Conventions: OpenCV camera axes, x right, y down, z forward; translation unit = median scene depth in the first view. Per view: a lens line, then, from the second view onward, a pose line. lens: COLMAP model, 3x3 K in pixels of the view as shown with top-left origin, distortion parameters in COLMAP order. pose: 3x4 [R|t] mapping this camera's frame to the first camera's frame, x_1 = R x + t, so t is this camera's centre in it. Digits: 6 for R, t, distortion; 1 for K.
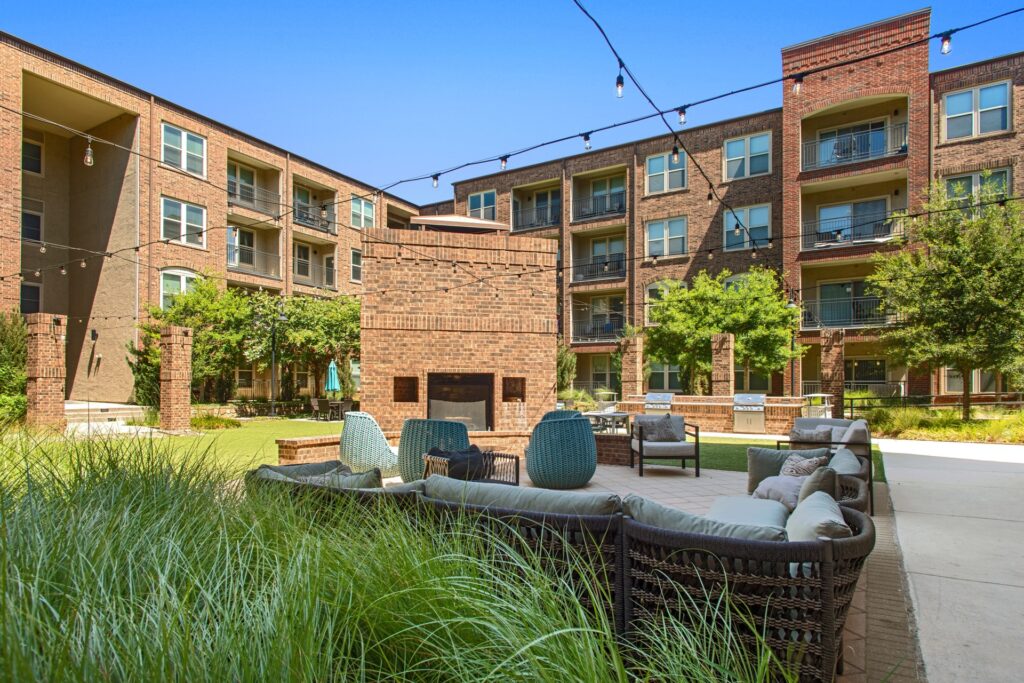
lens RADIAL K [[570.1, 0, 515.3], [0, 570.1, 373.9], [0, 0, 1]] dist [-0.001232, -0.000931]
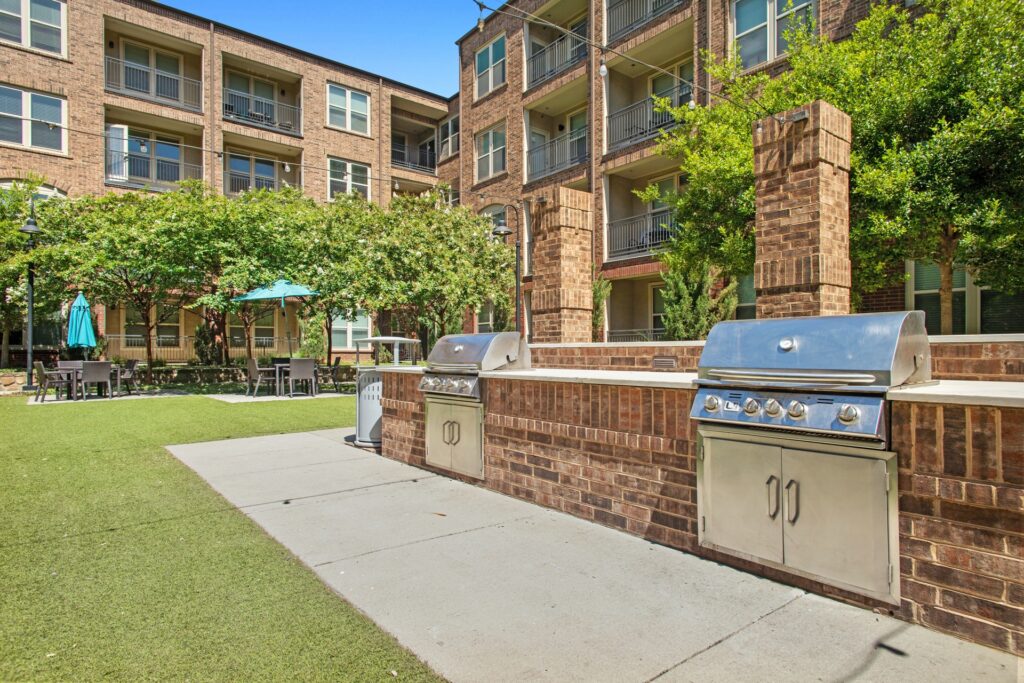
lens RADIAL K [[577.6, 0, 512.0], [0, 577.6, 341.5], [0, 0, 1]] dist [0.004341, 0.000070]
pose [[0.939340, -0.012067, -0.342774, 0.237161], [0.013114, 0.999914, 0.000737, 0.024986], [0.342736, -0.005187, 0.939417, 0.500545]]
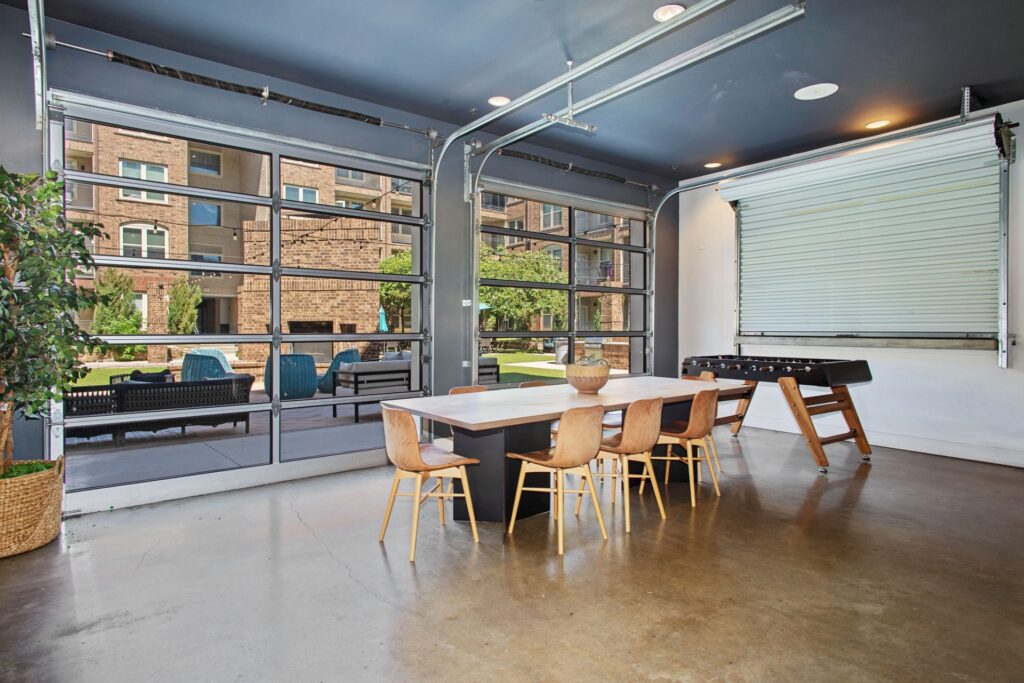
lens RADIAL K [[559.8, 0, 509.2], [0, 559.8, 318.6], [0, 0, 1]] dist [0.001918, 0.000238]
pose [[0.934009, -0.005991, -0.357200, 0.313067], [0.010379, 0.999892, 0.010370, -0.006182], [0.357099, -0.013393, 0.933970, -0.034847]]
